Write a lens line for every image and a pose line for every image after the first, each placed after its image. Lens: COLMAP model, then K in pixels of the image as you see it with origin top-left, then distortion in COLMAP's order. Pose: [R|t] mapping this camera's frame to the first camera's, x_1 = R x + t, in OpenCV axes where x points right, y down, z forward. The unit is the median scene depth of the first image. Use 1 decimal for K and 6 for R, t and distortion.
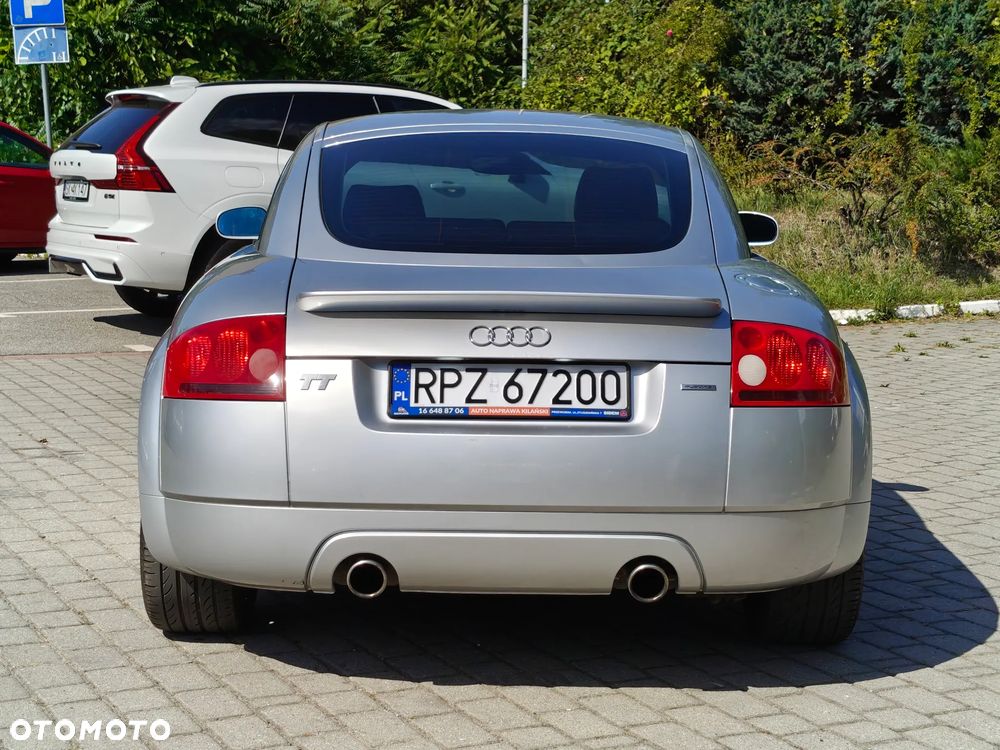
lens RADIAL K [[1880.4, 0, 500.0], [0, 1880.4, 375.0], [0, 0, 1]] dist [0.426131, -2.108322]
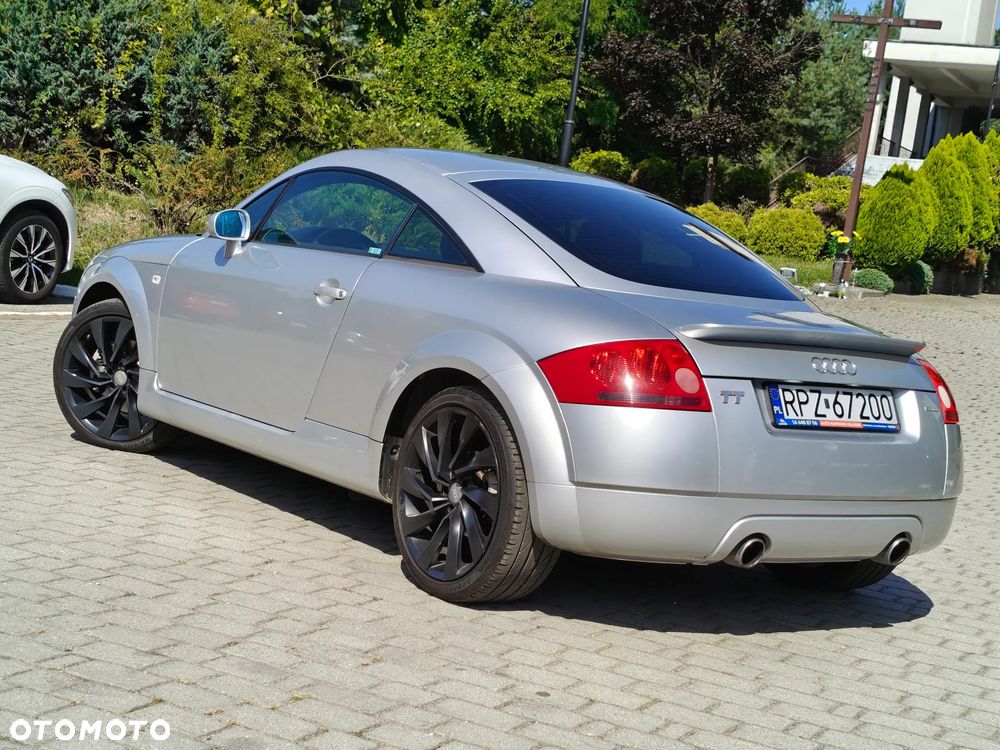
lens RADIAL K [[1717.3, 0, 510.9], [0, 1717.3, 372.1], [0, 0, 1]] dist [0.352588, -1.515413]
pose [[0.805965, 0.035044, 0.590925, -0.832942], [-0.044314, 0.999017, 0.001195, -0.007453], [-0.590303, -0.027149, 0.806725, 0.151576]]
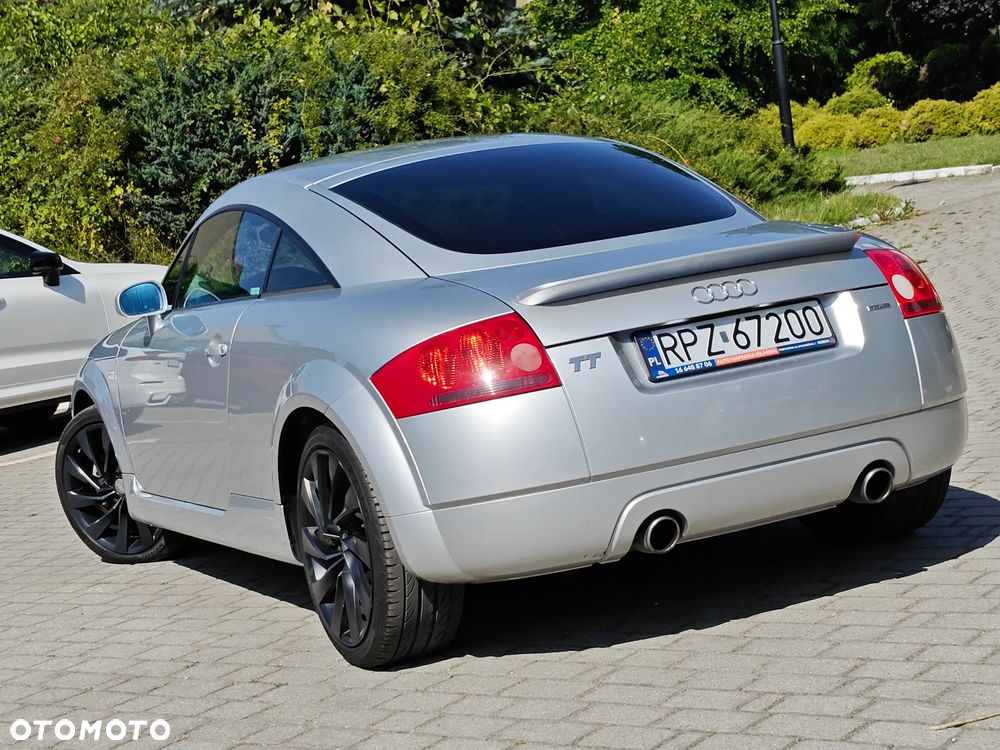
lens RADIAL K [[1880.4, 0, 500.0], [0, 1880.4, 375.0], [0, 0, 1]] dist [0.426131, -2.108322]
pose [[0.895814, -0.186966, 0.403188, -0.528502], [0.211012, 0.977359, -0.015613, 0.015700], [-0.391140, 0.099063, 0.914984, 0.049384]]
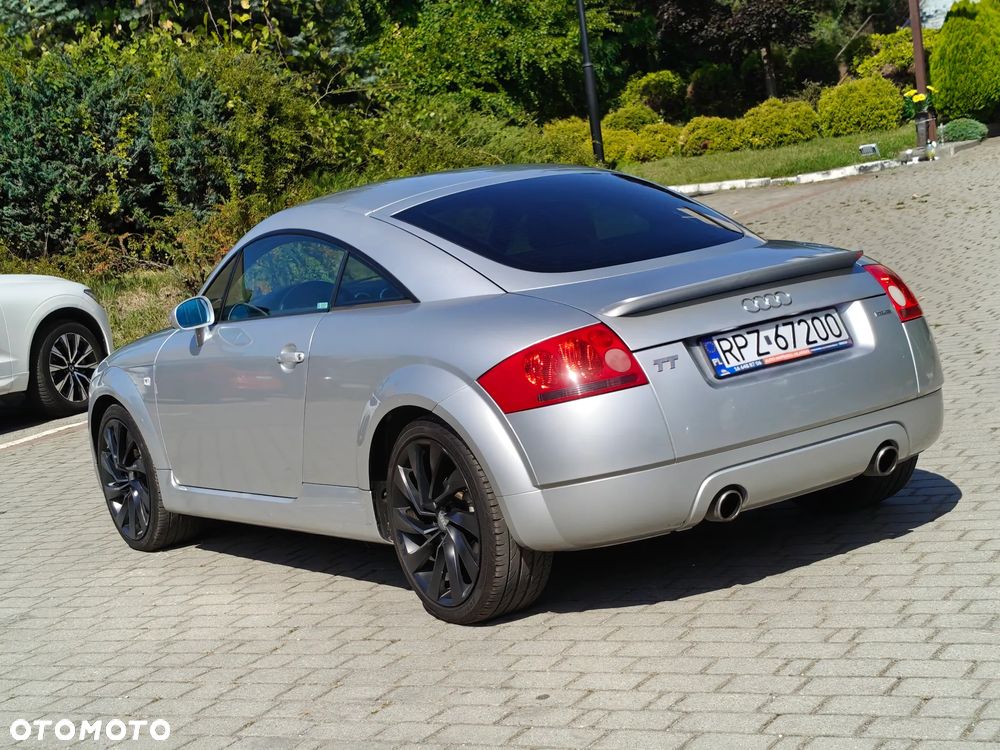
lens RADIAL K [[1836.9, 0, 500.0], [0, 1836.9, 375.0], [0, 0, 1]] dist [0.408643, -1.884014]
pose [[0.830313, -0.199066, 0.520532, -0.781549], [0.224845, 0.974295, 0.013942, -0.029001], [-0.509927, 0.105463, 0.853728, -0.002987]]
